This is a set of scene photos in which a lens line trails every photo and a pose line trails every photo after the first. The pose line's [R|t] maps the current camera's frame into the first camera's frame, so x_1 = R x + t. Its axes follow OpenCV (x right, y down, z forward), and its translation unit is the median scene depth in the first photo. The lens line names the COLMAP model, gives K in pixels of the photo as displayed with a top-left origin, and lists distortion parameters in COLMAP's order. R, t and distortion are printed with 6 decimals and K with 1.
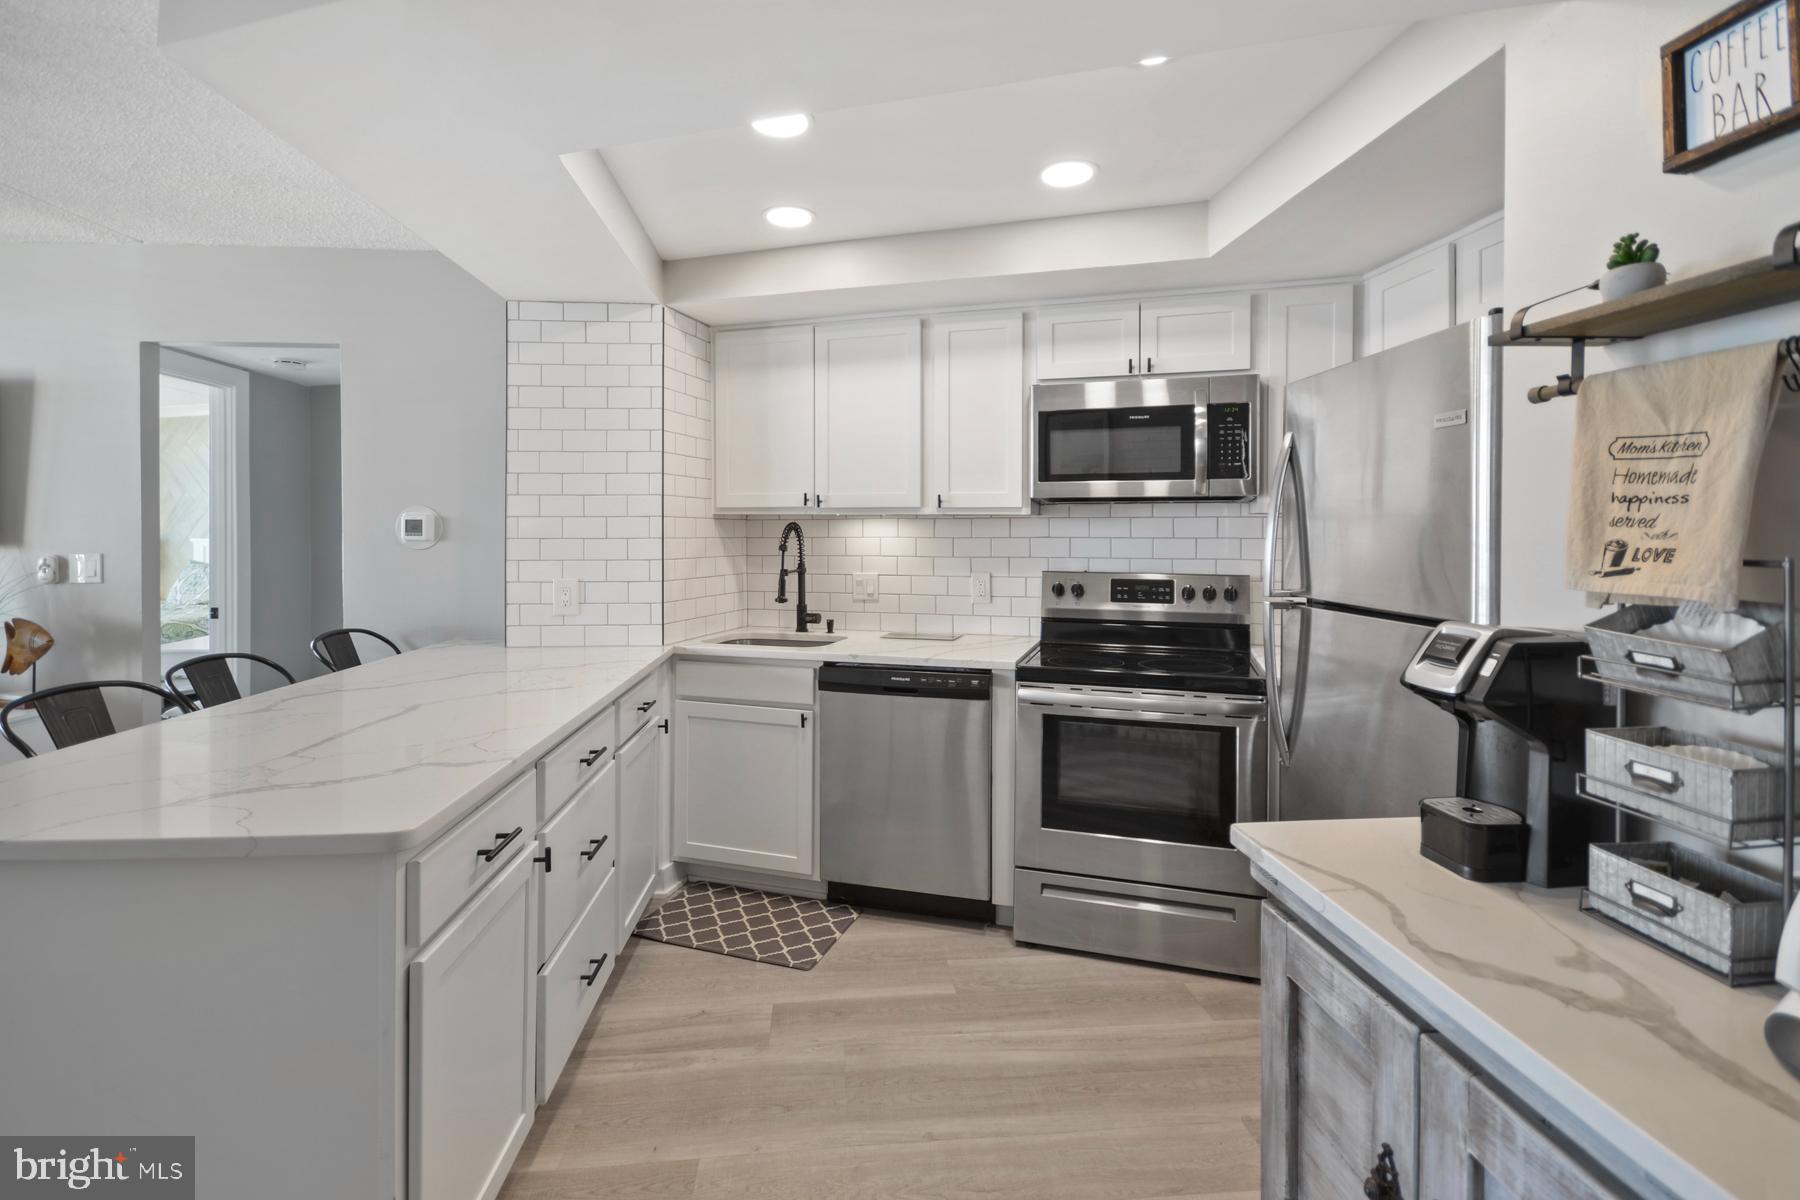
lens RADIAL K [[828.8, 0, 891.5], [0, 828.8, 538.0], [0, 0, 1]] dist [0.004757, -0.012471]
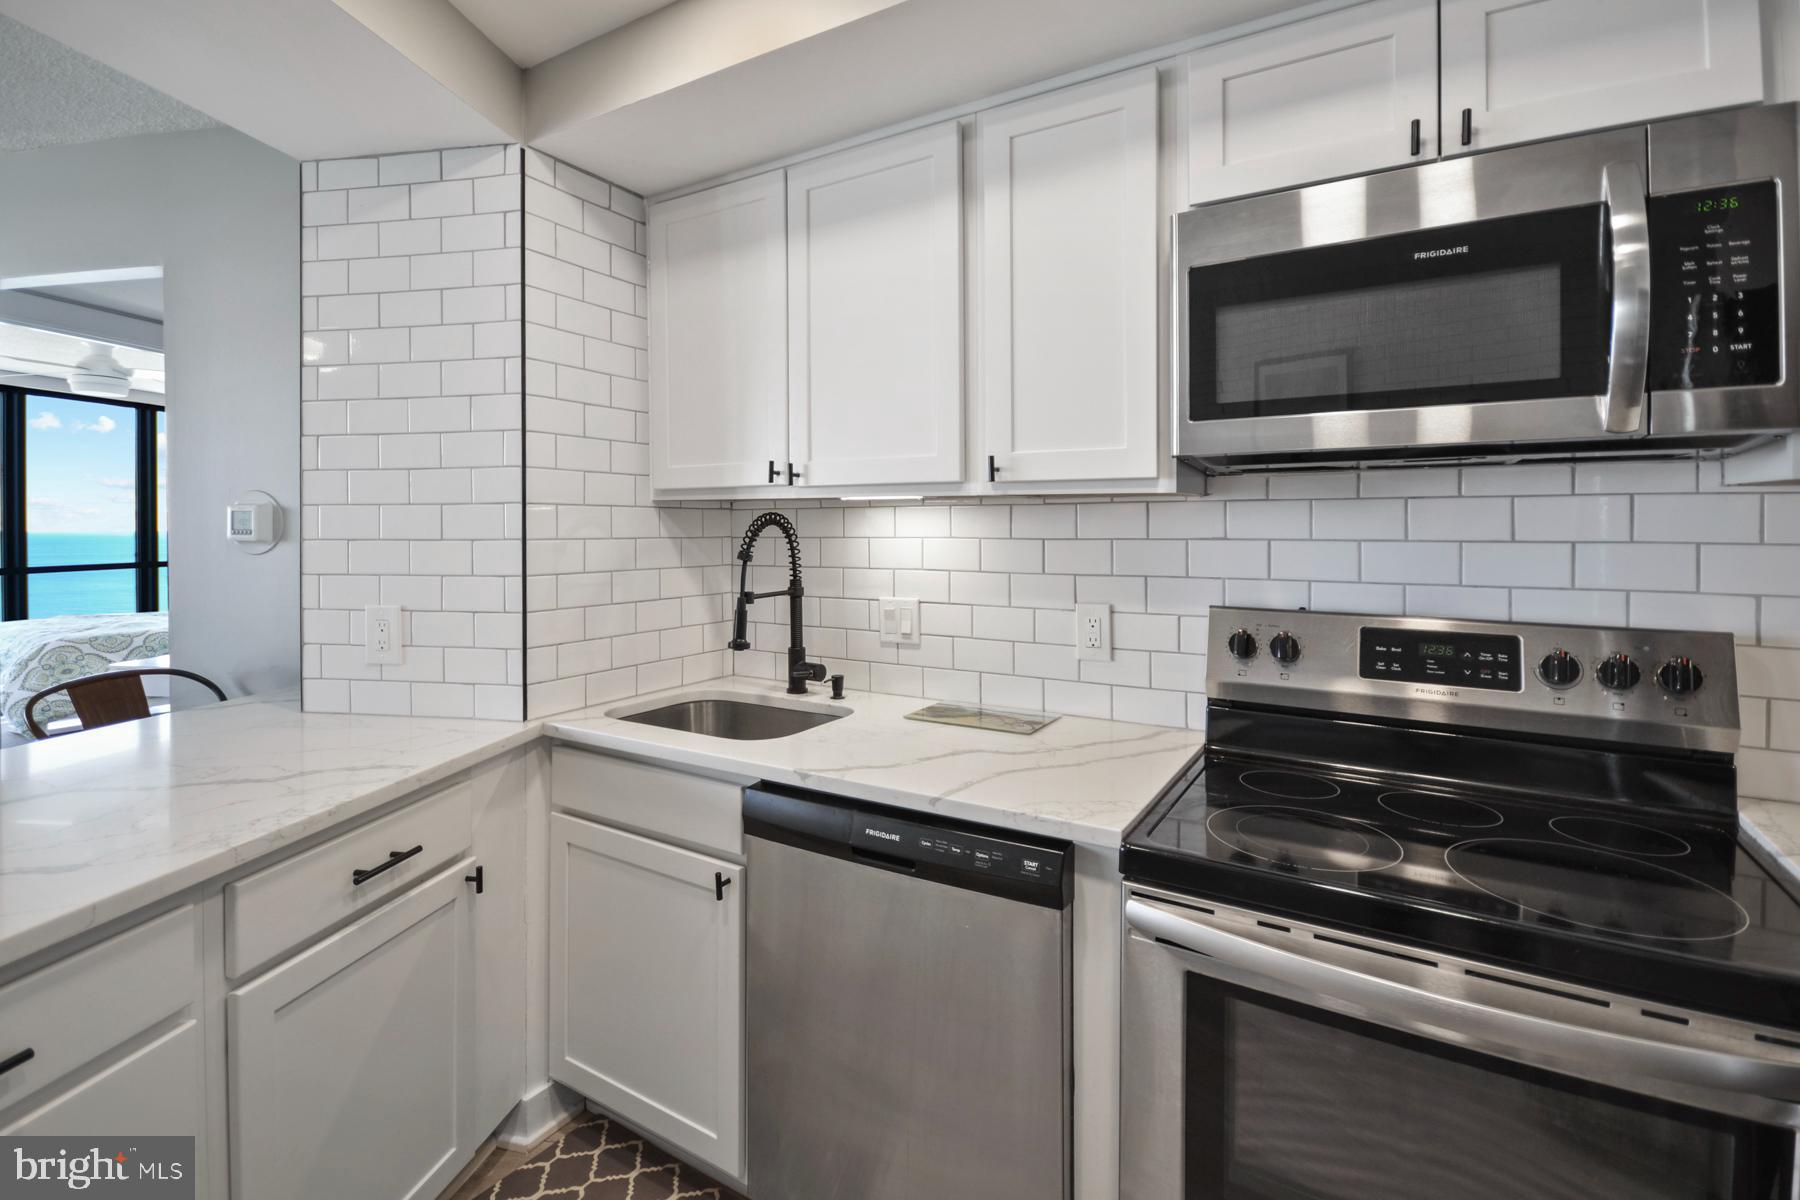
lens RADIAL K [[828.8, 0, 891.3], [0, 828.8, 529.8], [0, 0, 1]] dist [0.004757, -0.012471]
pose [[0.972203, -0.000103, -0.234138, 0.116831], [-0.000459, 0.999997, -0.002345, -0.005562], [0.234138, 0.002387, 0.972200, 0.485250]]
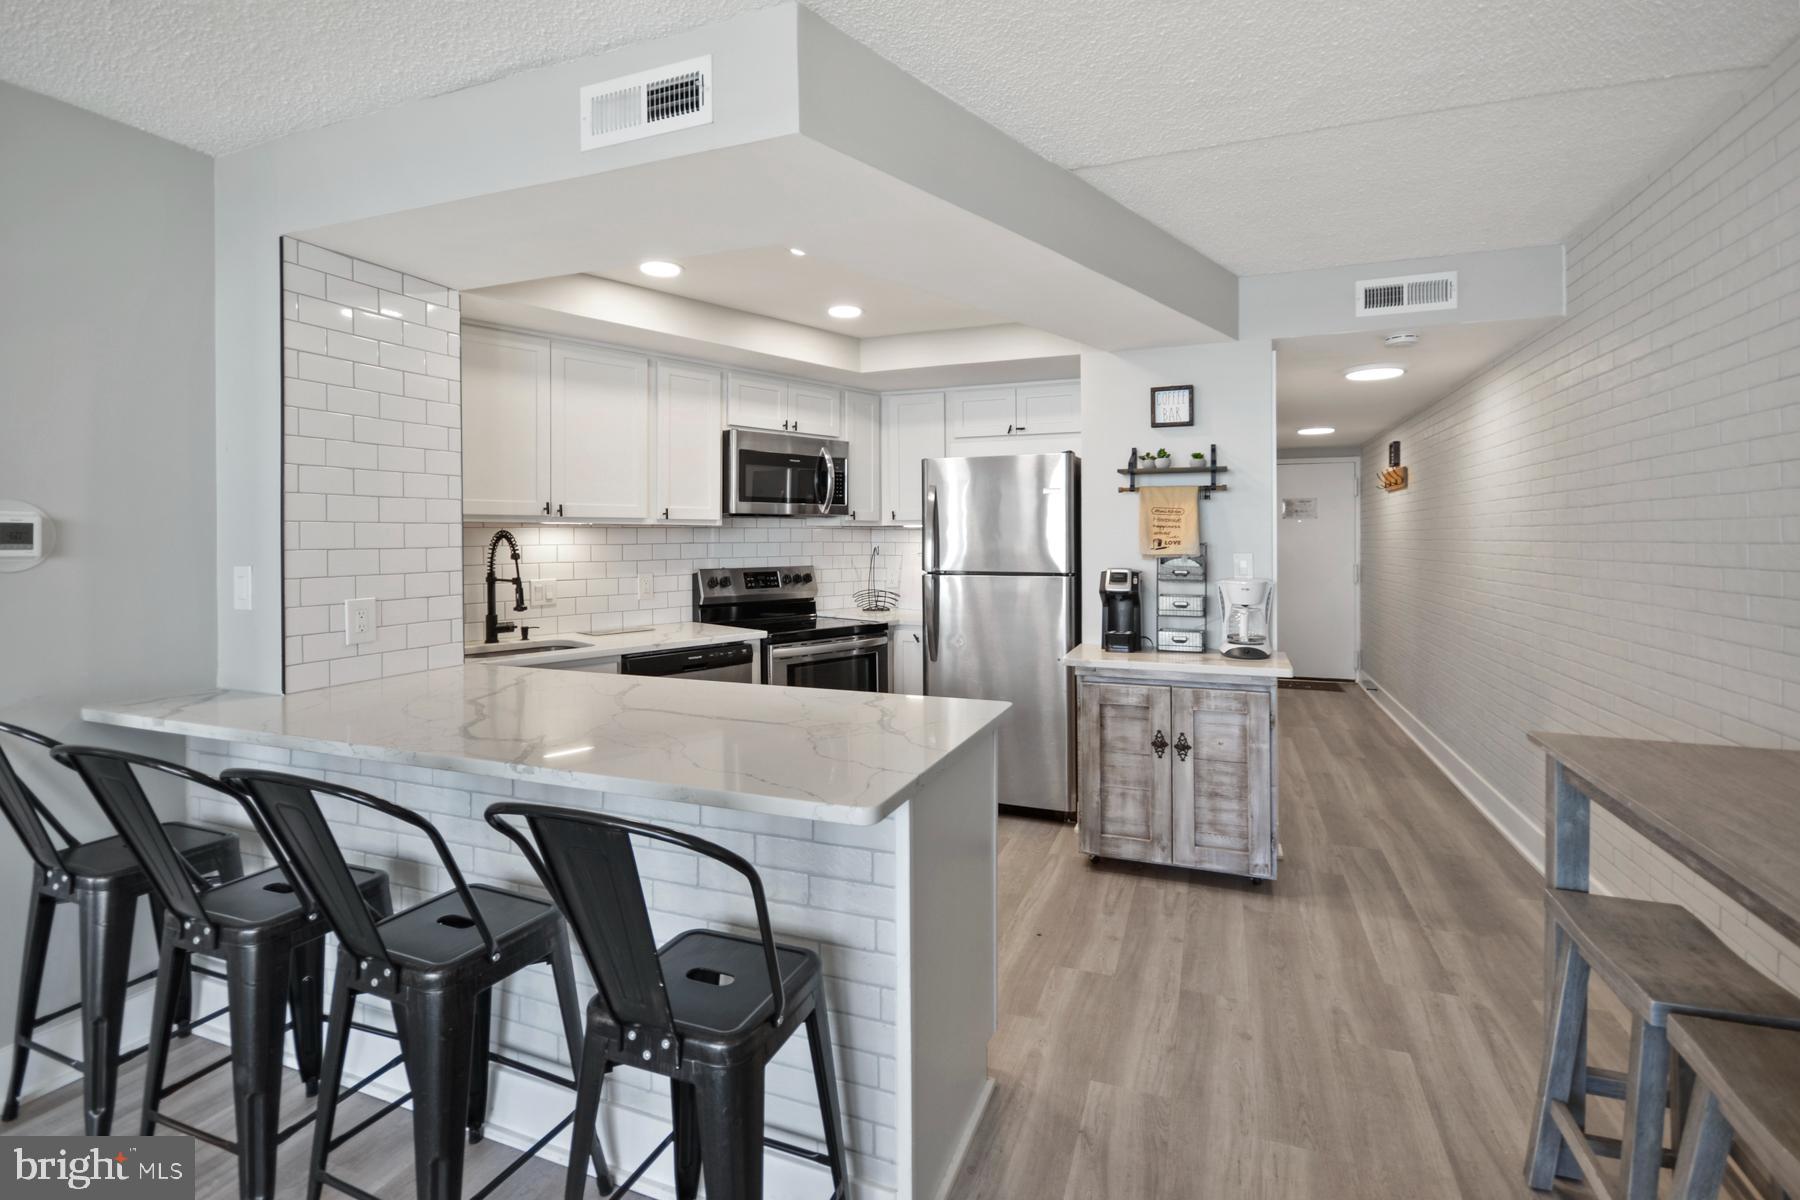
lens RADIAL K [[828.8, 0, 898.0], [0, 828.8, 550.4], [0, 0, 1]] dist [0.004757, -0.012471]
pose [[0.437042, -0.016755, 0.899285, -0.886437], [0.012439, 0.999843, 0.012583, -0.001781], [-0.899355, 0.005688, 0.437182, 0.166244]]
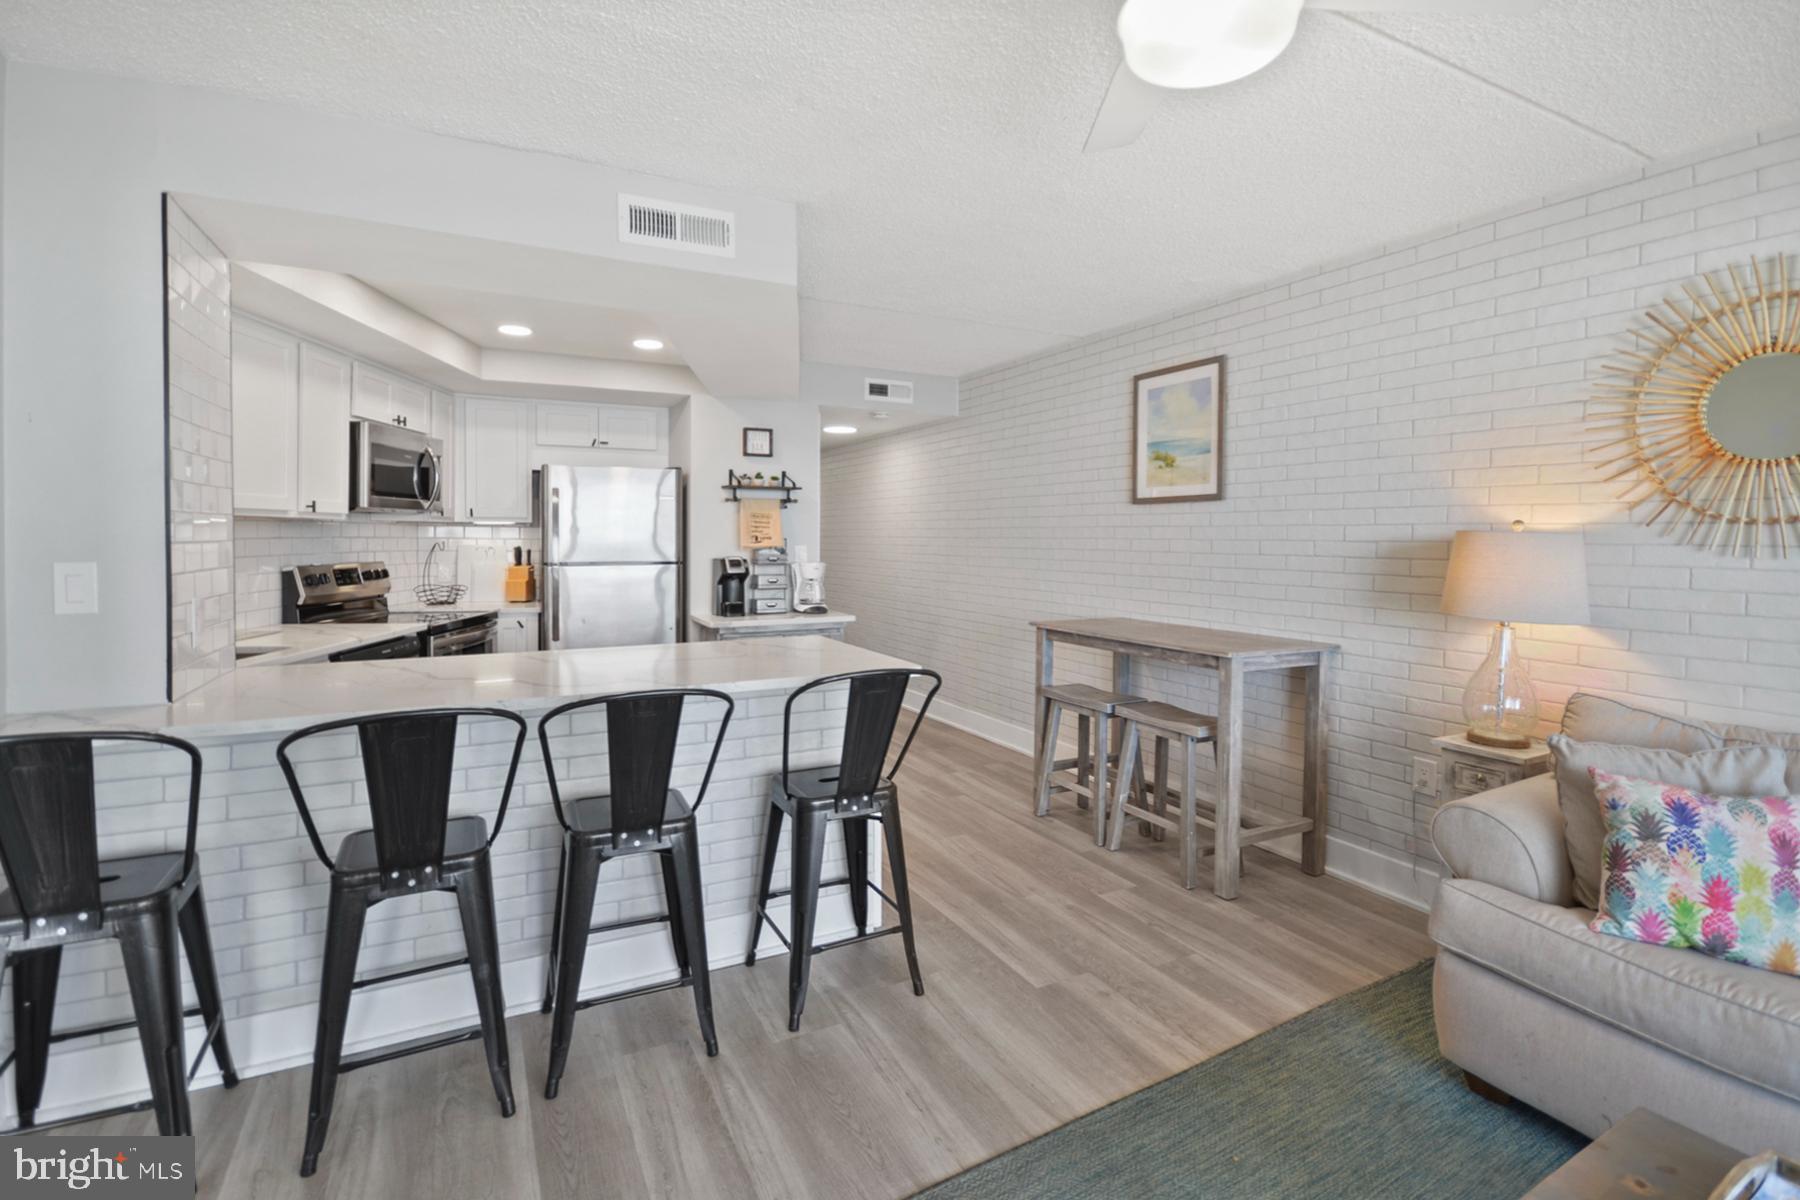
lens RADIAL K [[828.8, 0, 900.4], [0, 828.8, 554.1], [0, 0, 1]] dist [0.004757, -0.012471]
pose [[-0.372269, -0.023632, 0.927824, -1.309319], [0.006021, 0.999593, 0.027876, -0.005949], [-0.928105, 0.015964, -0.371975, 0.682017]]
